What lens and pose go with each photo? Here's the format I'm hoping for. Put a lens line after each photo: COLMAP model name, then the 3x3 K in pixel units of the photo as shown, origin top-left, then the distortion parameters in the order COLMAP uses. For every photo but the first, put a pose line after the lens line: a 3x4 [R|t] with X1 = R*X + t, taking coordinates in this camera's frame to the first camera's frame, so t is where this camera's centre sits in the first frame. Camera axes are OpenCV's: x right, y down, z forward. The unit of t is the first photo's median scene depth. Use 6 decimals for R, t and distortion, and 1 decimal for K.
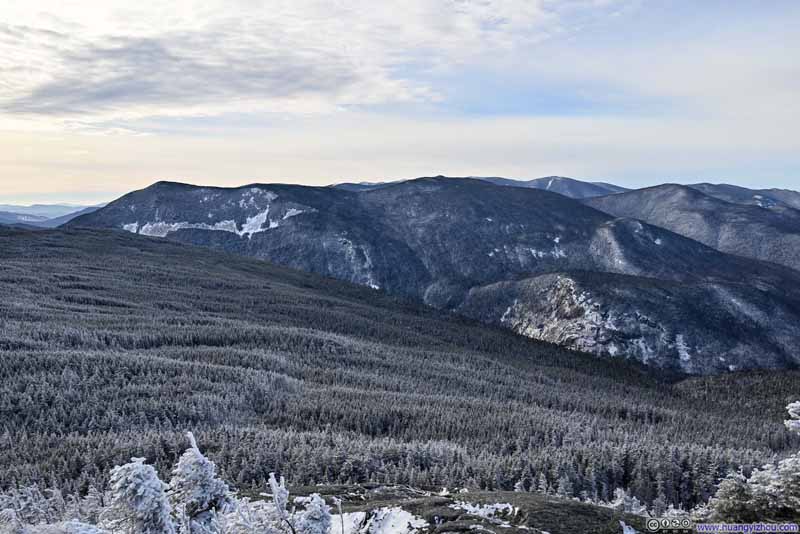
lens RADIAL K [[704.9, 0, 402.6], [0, 704.9, 270.9], [0, 0, 1]] dist [0.015995, 0.006851]
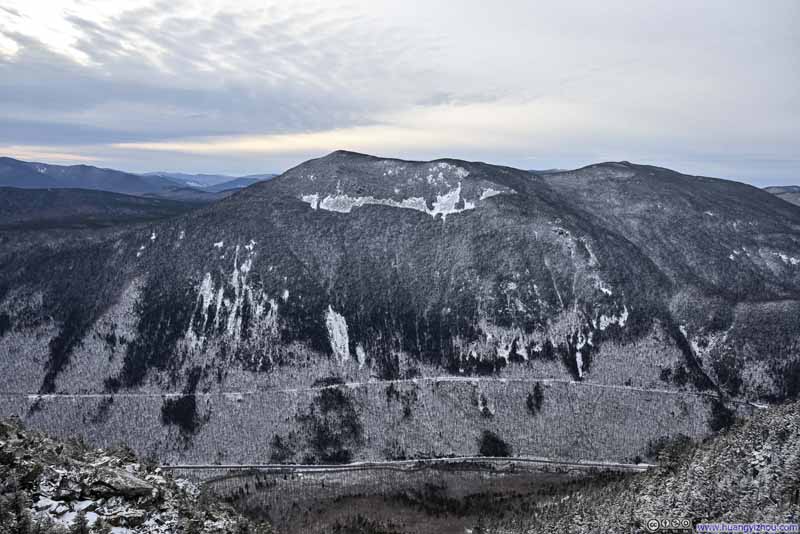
lens RADIAL K [[549.6, 0, 399.6], [0, 549.6, 263.4], [0, 0, 1]] dist [-0.009247, 0.003958]
pose [[0.991629, 0.070995, -0.107854, -0.189610], [-0.066127, 0.996653, 0.048063, -0.021383], [0.110905, -0.040528, 0.993004, 0.315893]]
